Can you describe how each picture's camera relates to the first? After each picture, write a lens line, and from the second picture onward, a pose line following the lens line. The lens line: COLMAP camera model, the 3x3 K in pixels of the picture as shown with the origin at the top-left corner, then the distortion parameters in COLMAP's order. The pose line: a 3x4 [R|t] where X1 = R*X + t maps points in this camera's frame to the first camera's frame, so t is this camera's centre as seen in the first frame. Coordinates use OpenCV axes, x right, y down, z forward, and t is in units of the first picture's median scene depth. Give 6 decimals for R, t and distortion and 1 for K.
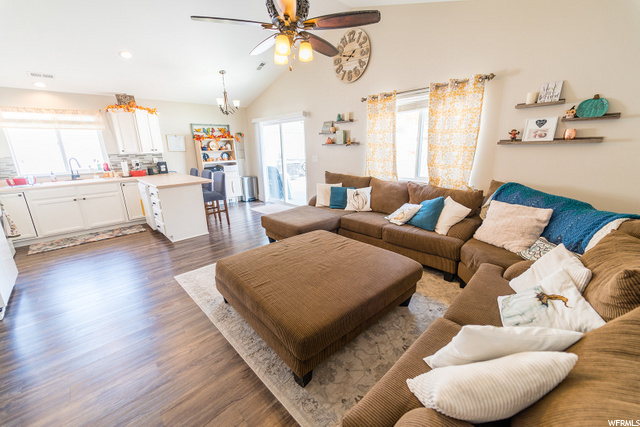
lens RADIAL K [[256.3, 0, 320.0], [0, 256.3, 213.5], [0, 0, 1]] dist [0.000946, -0.000409]
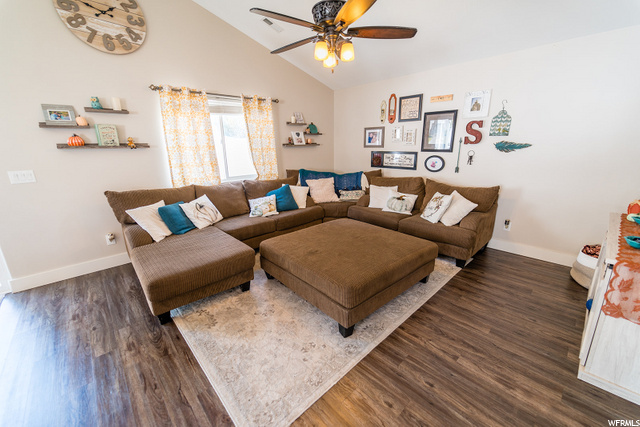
lens RADIAL K [[256.3, 0, 320.0], [0, 256.3, 213.5], [0, 0, 1]] dist [0.000946, -0.000409]
pose [[0.016565, -0.240063, 0.970616, -0.602925], [0.273768, 0.934741, 0.226518, -0.124721], [-0.961653, 0.261971, 0.081205, 0.525643]]
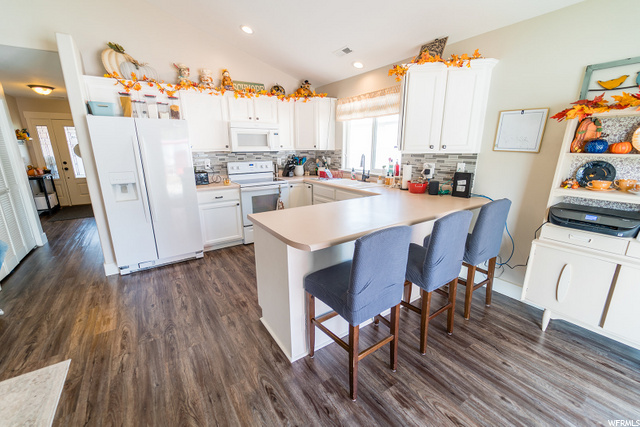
lens RADIAL K [[265.4, 0, 320.0], [0, 265.4, 213.5], [0, 0, 1]] dist [0.001027, -0.000360]
pose [[-0.172850, 0.264583, -0.948746, -0.120424], [-0.247634, 0.920630, 0.301858, -0.272601], [0.953310, 0.287118, -0.093611, 1.043253]]
